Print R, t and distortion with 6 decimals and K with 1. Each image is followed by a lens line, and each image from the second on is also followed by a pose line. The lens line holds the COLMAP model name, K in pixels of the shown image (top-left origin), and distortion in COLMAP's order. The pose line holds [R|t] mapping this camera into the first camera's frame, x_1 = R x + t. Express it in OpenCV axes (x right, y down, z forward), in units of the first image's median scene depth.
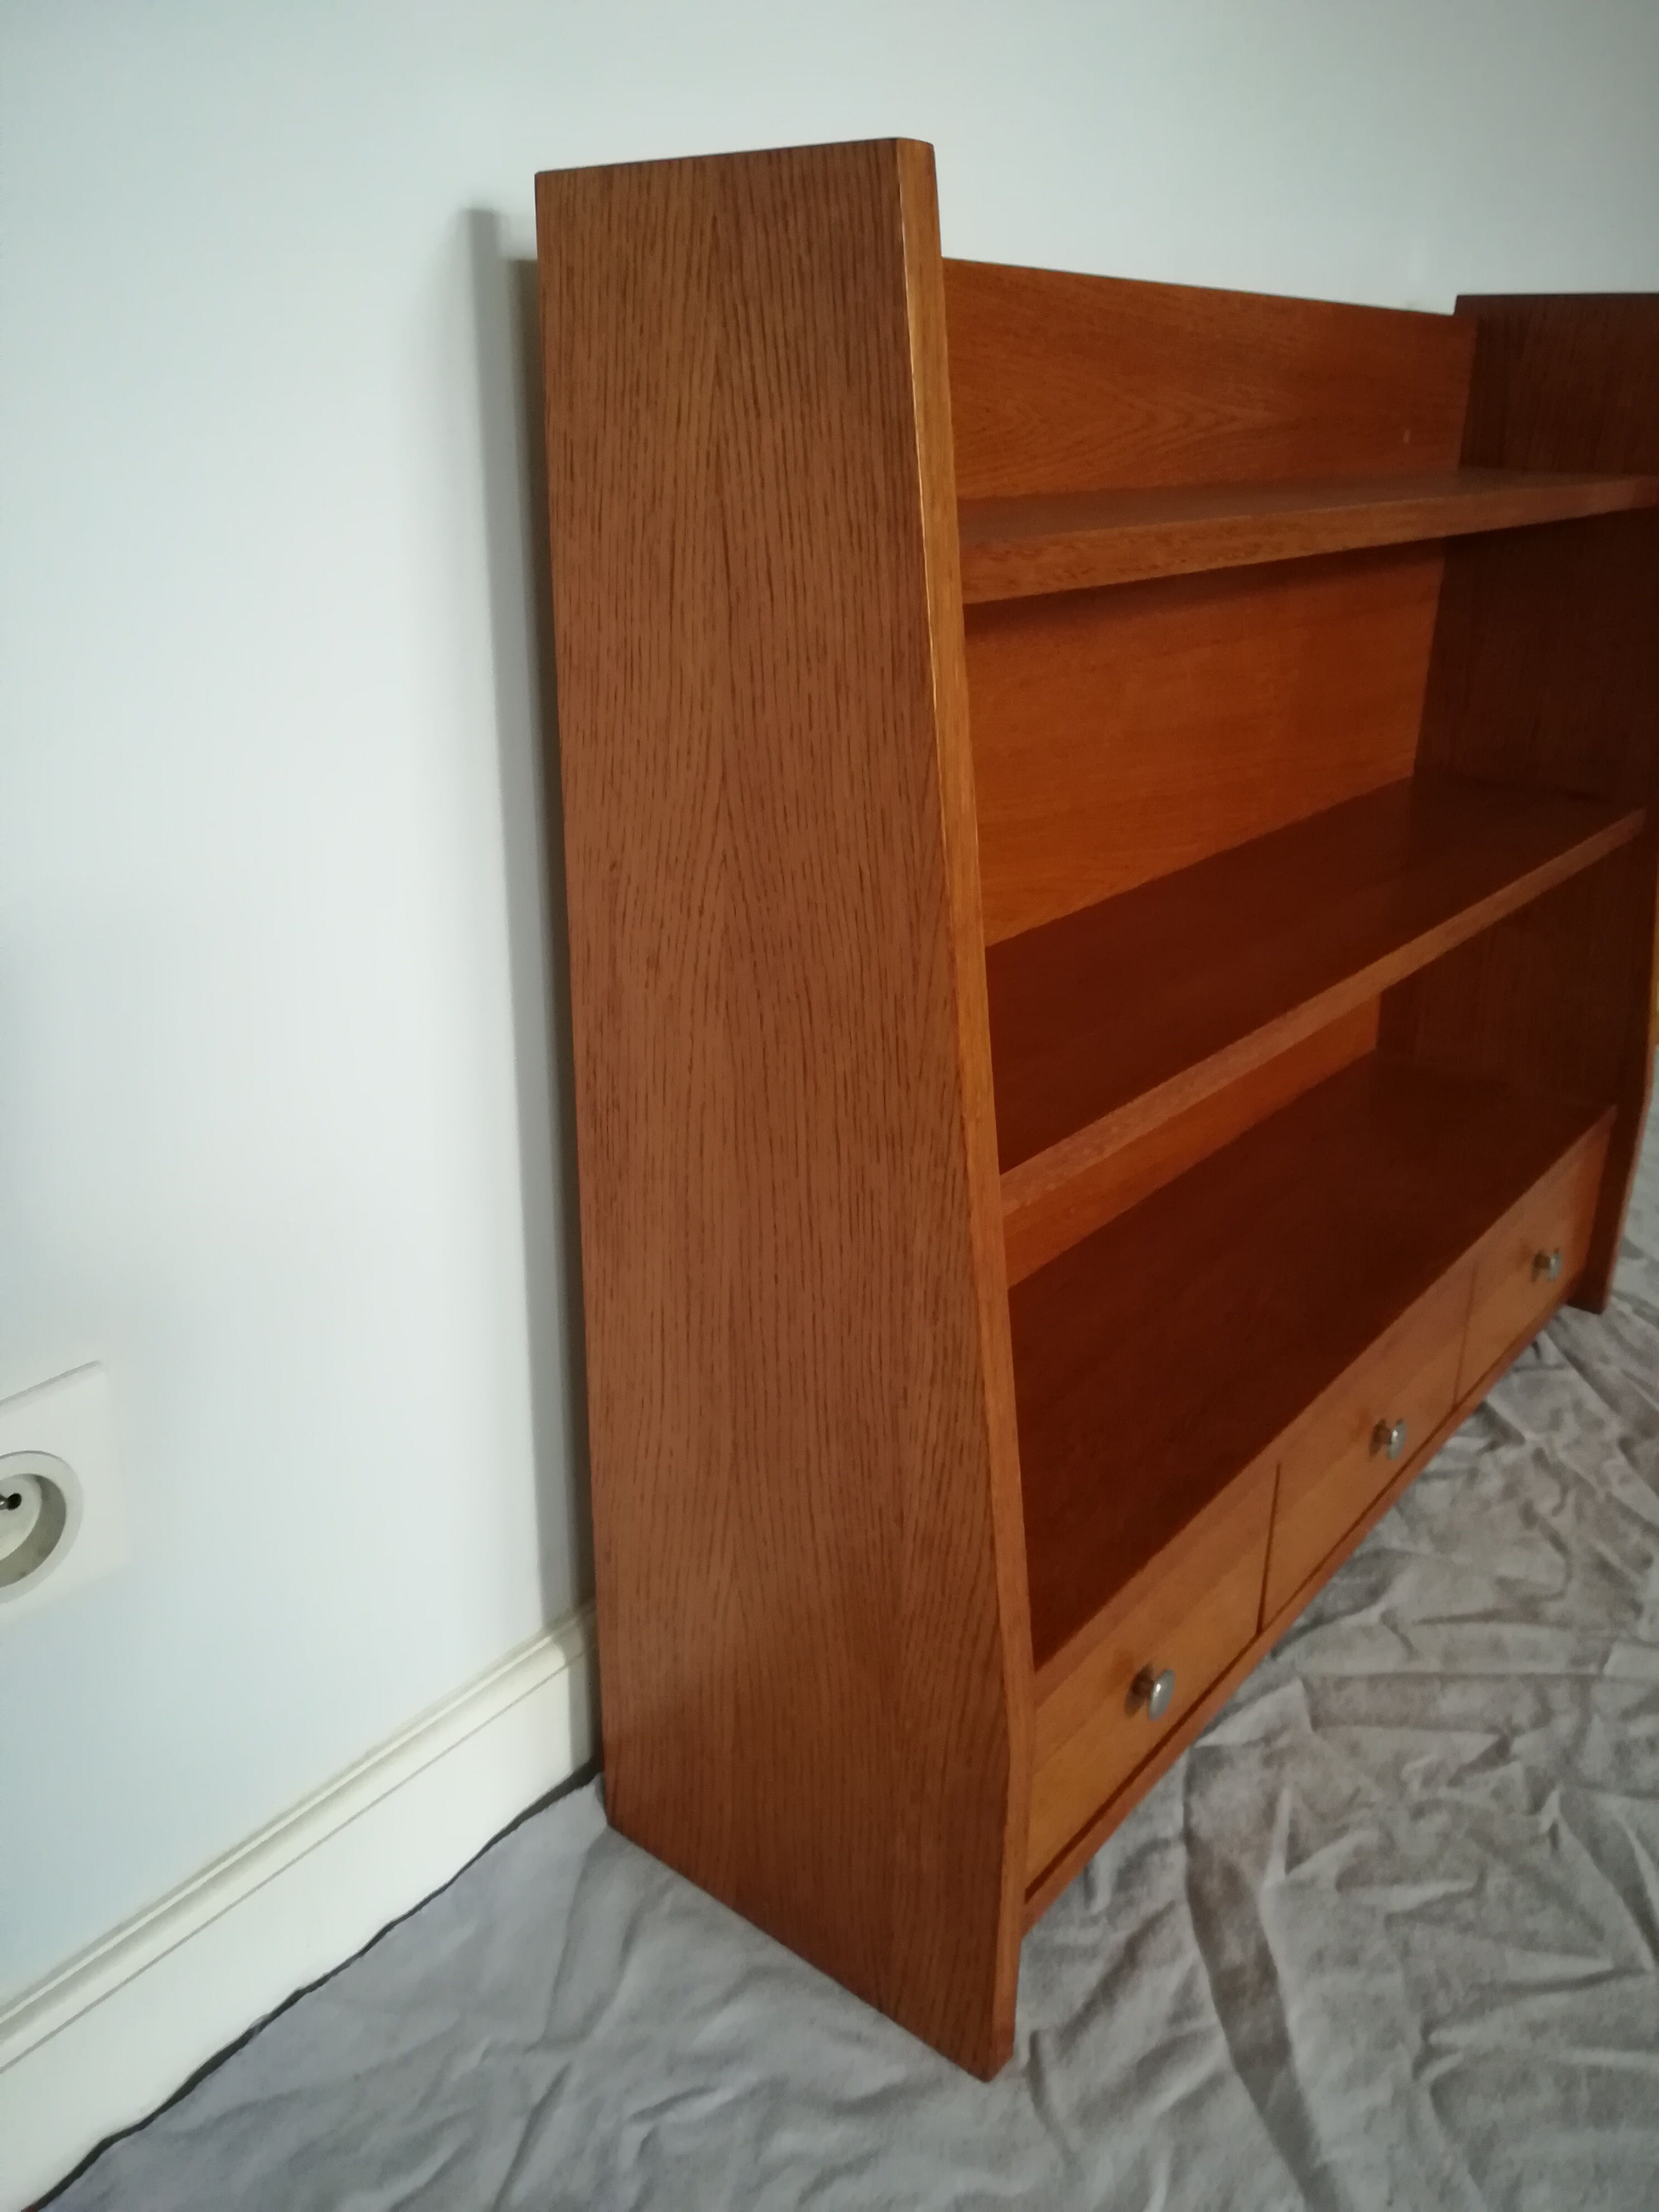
lens RADIAL K [[1723.6, 0, 822.3], [0, 1723.6, 1111.7], [0, 0, 1]] dist [0.048568, -0.076613]
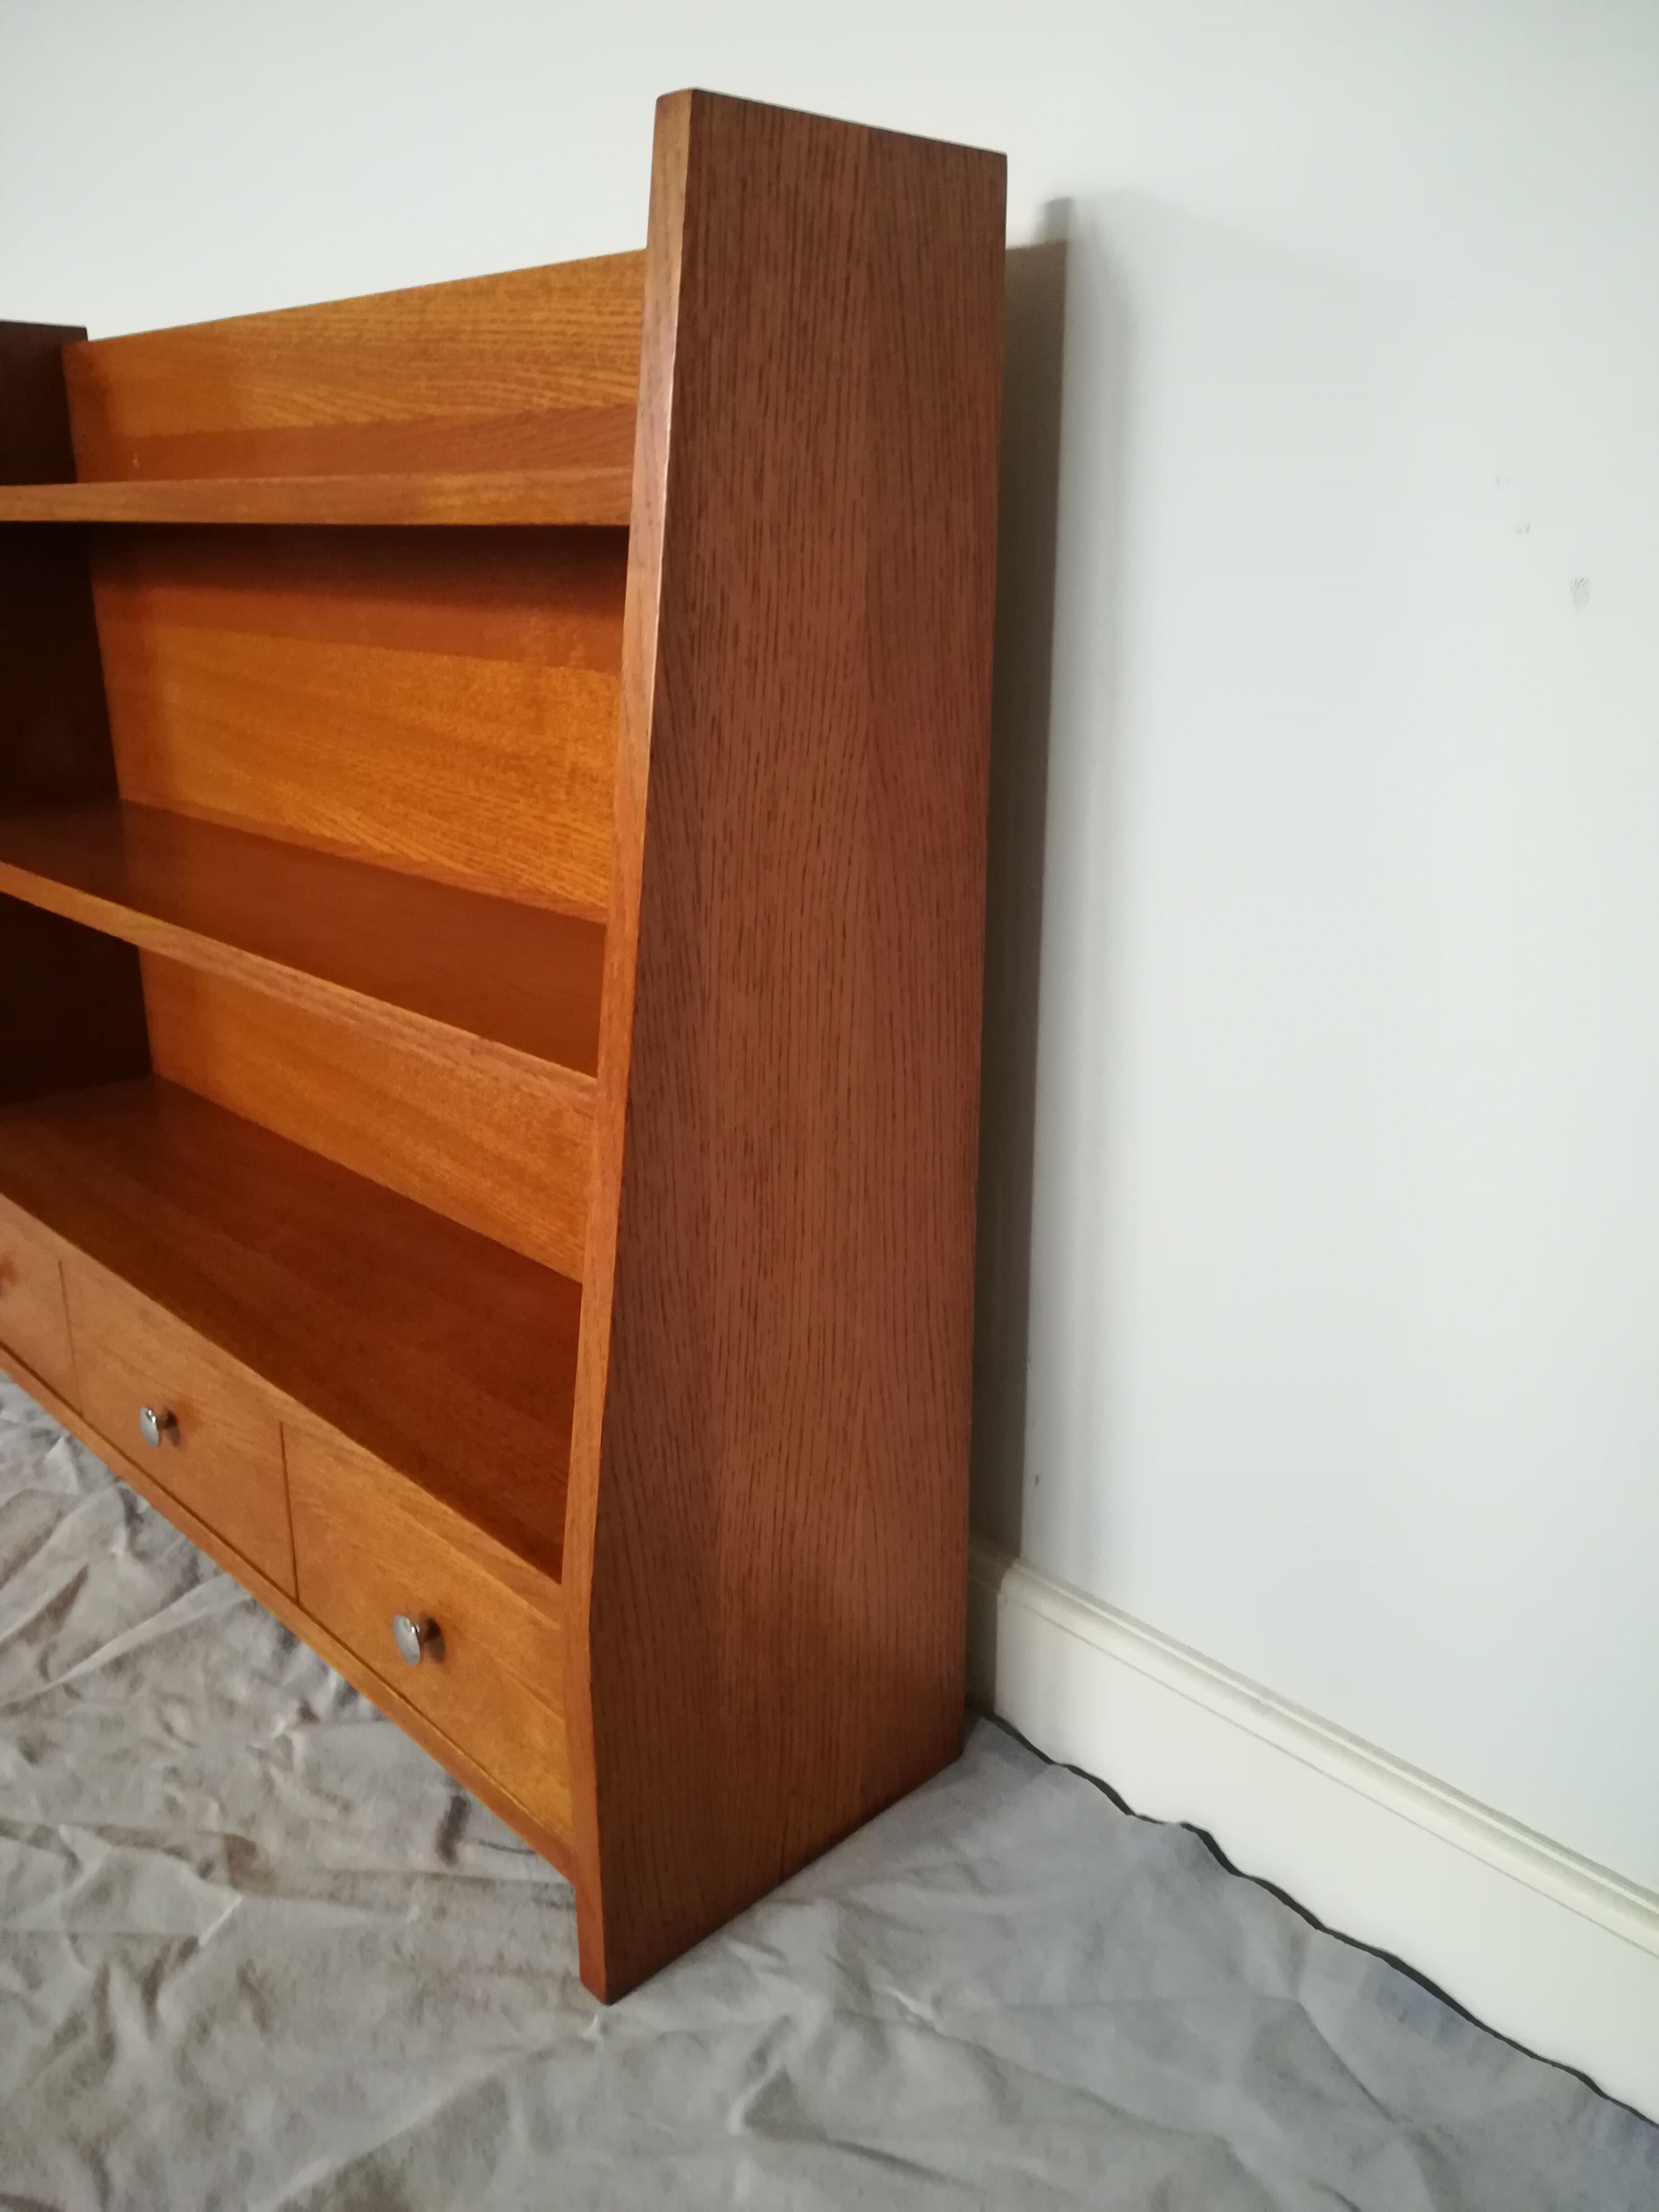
lens RADIAL K [[1723.6, 0, 831.6], [0, 1723.6, 1103.0], [0, 0, 1]] dist [0.048568, -0.076613]
pose [[-0.124659, 0.299311, -0.945977, 1.380442], [-0.382421, 0.865257, 0.324166, -0.522924], [0.915540, 0.402172, 0.006601, 1.509237]]
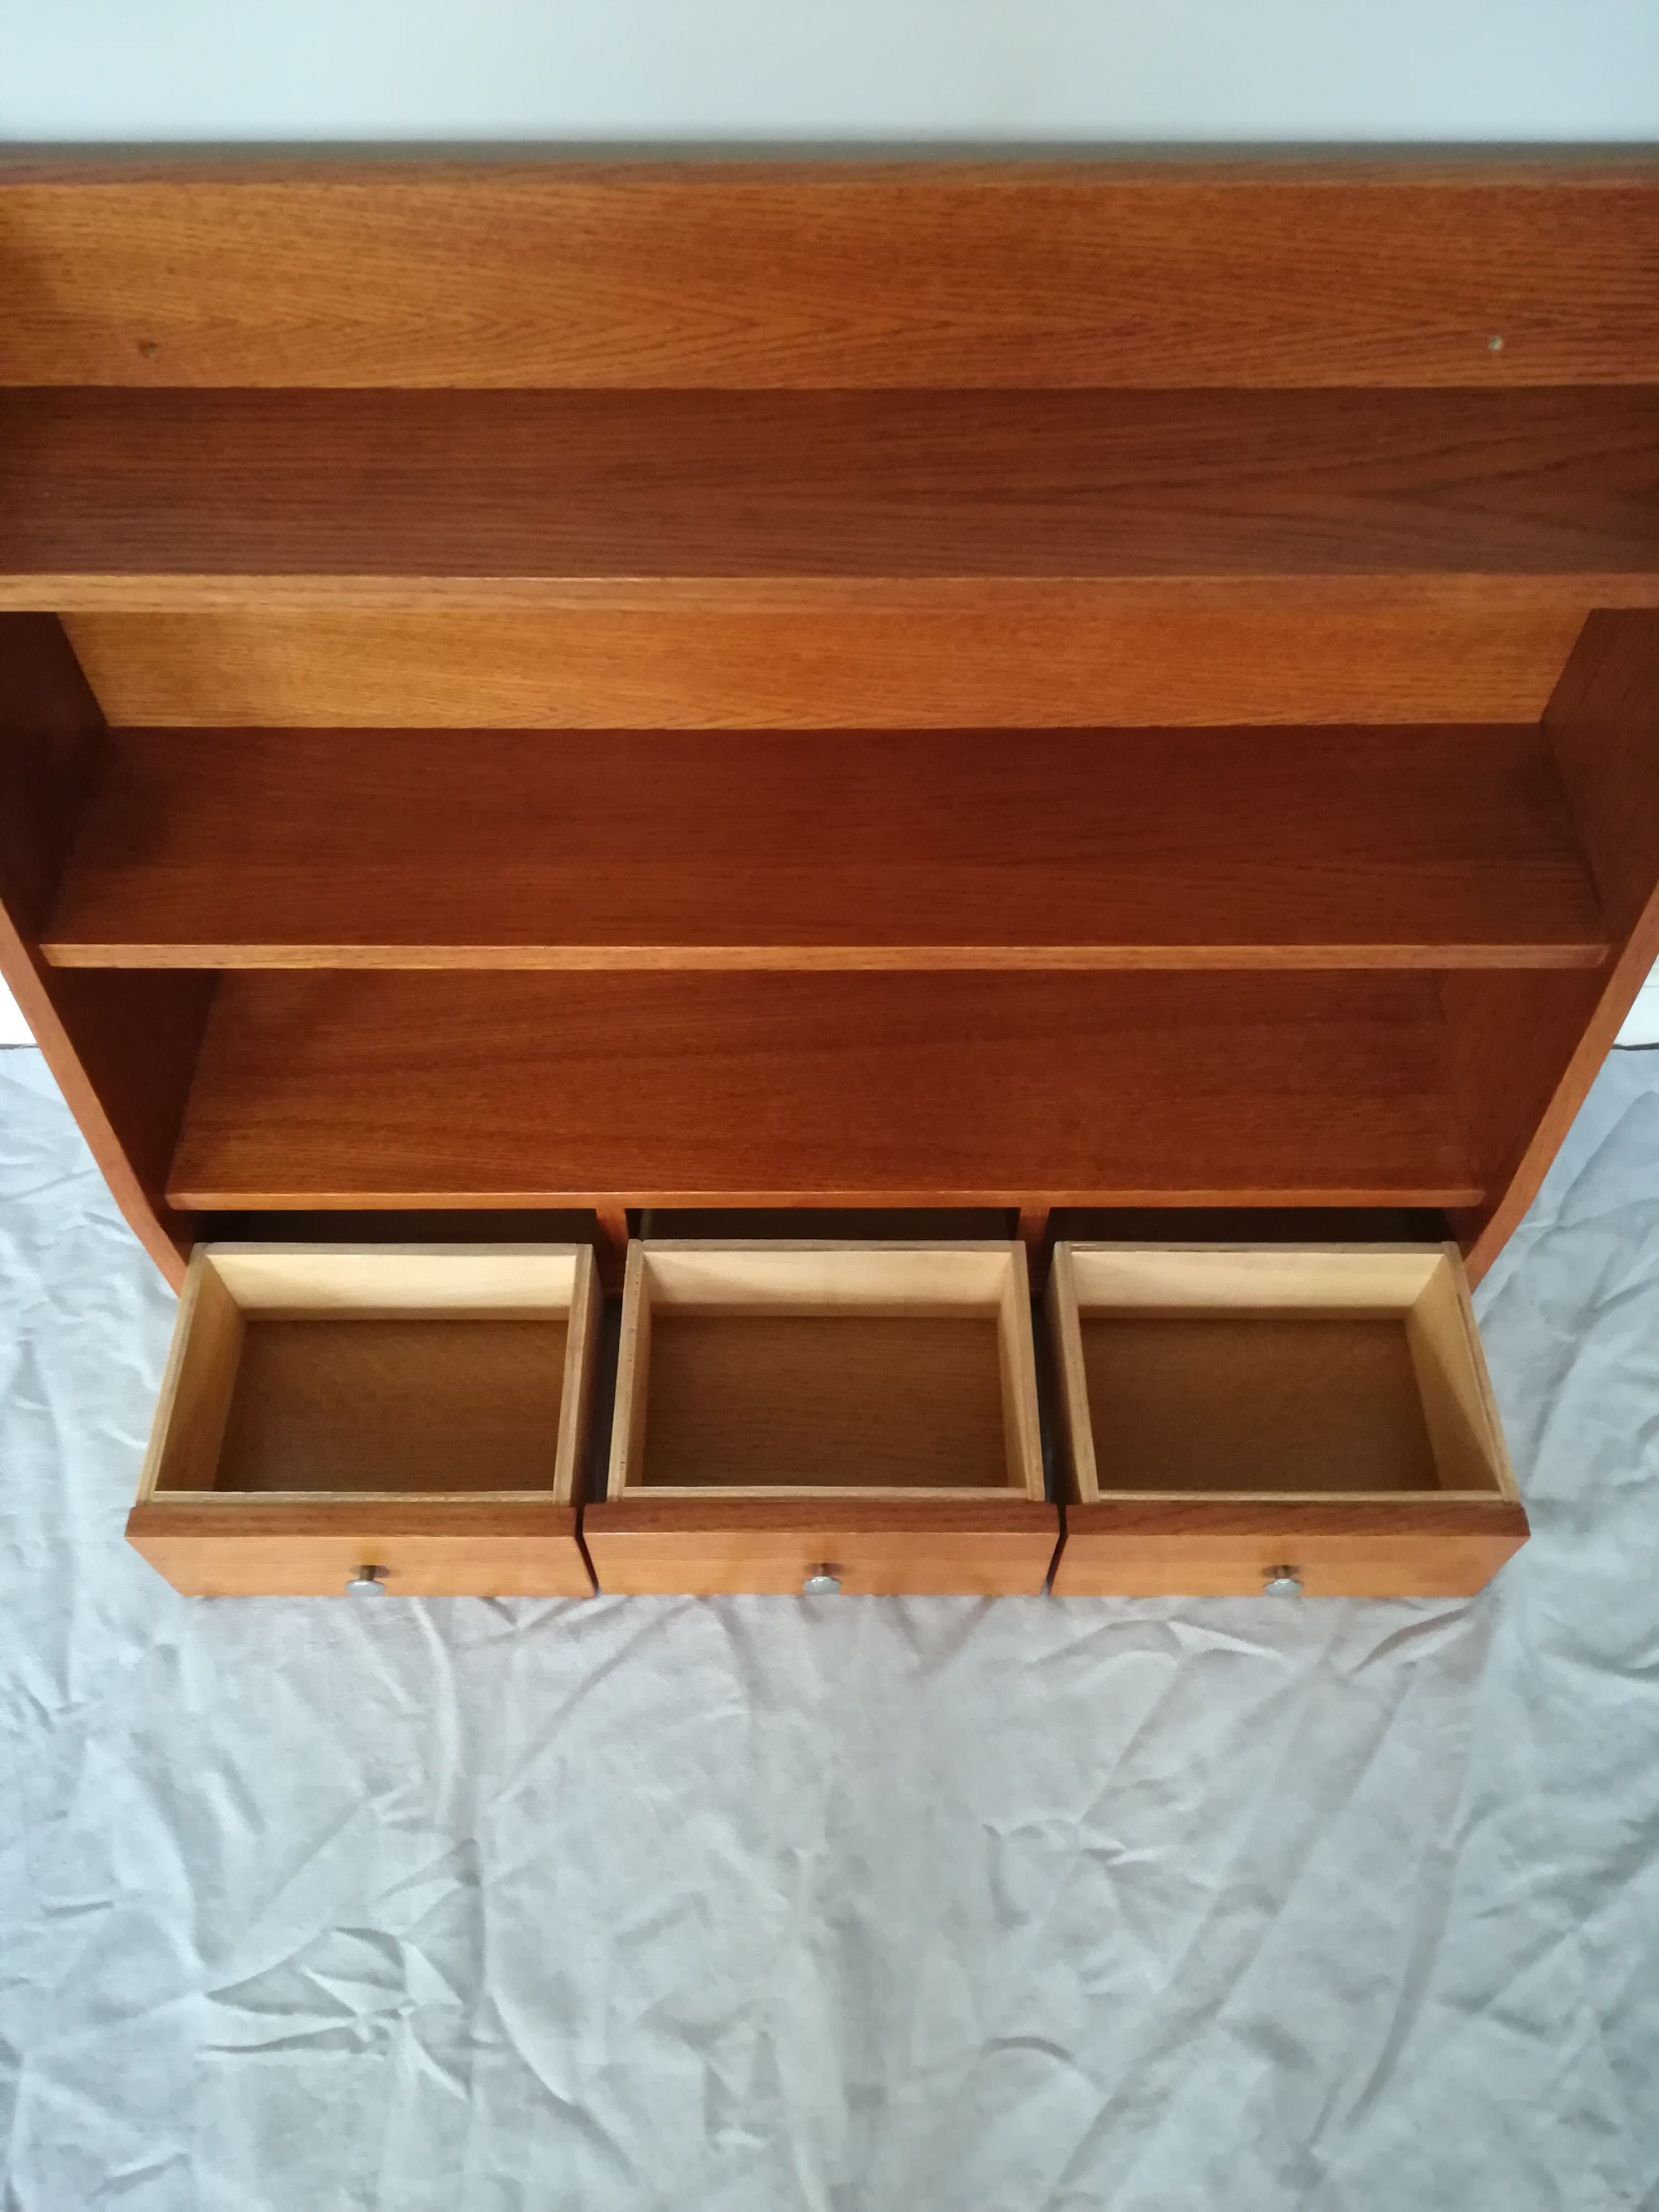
lens RADIAL K [[1723.6, 0, 826.7], [0, 1723.6, 1110.1], [0, 0, 1]] dist [0.048568, -0.076613]
pose [[0.626395, 0.643186, -0.440387, 0.909820], [-0.290851, 0.717006, 0.633489, -0.717082], [0.723211, -0.268728, 0.636200, 0.361462]]
